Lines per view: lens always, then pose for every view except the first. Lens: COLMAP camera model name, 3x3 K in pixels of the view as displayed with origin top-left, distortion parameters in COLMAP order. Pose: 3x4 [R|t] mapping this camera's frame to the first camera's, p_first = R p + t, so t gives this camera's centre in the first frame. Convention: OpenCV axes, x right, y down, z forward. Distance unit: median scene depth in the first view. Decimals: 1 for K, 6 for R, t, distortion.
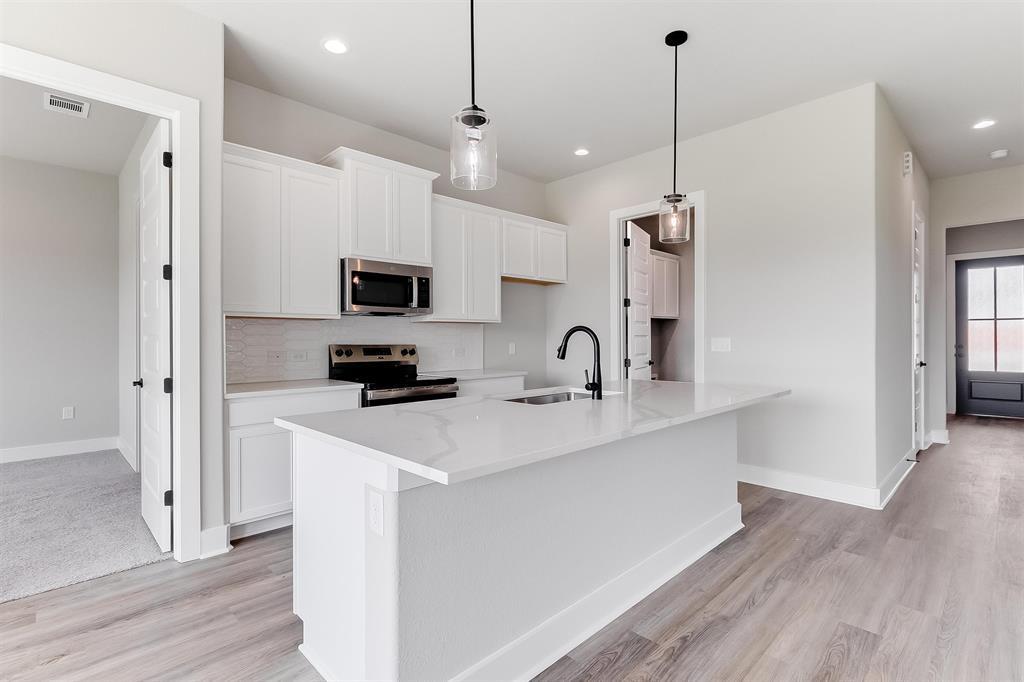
lens RADIAL K [[485.5, 0, 524.5], [0, 485.5, 339.5], [0, 0, 1]] dist [0.000323, -0.000128]
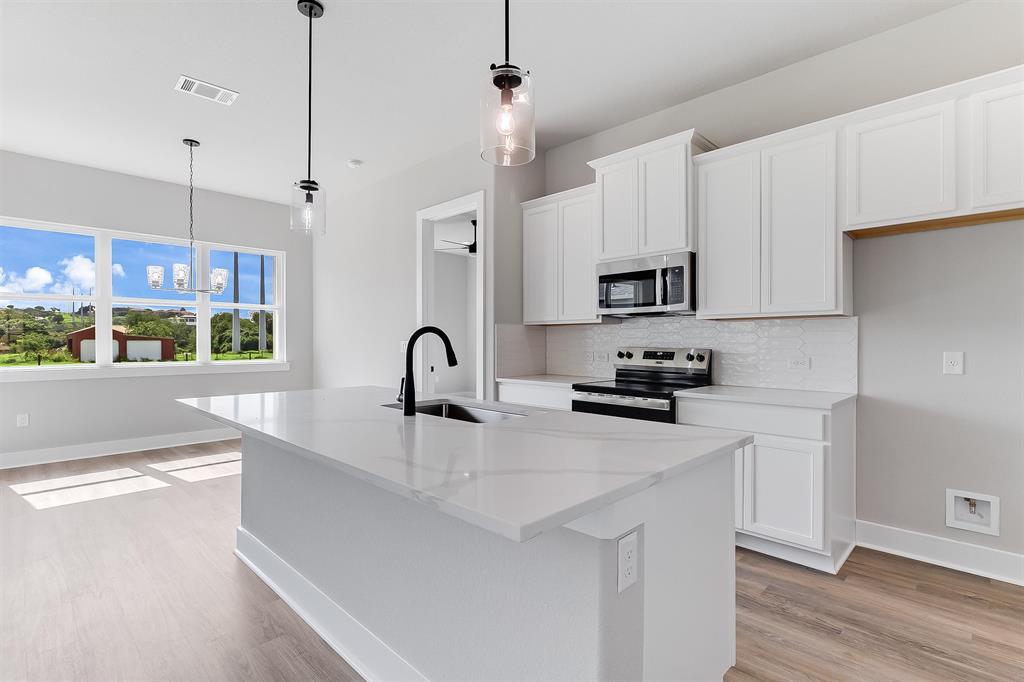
lens RADIAL K [[485.5, 0, 524.5], [0, 485.5, 339.5], [0, 0, 1]] dist [0.000323, -0.000128]
pose [[0.014333, -0.000389, -0.999897, 0.677697], [-0.000386, 1.000000, -0.000395, -0.005448], [0.999897, 0.000391, 0.014333, 0.825502]]
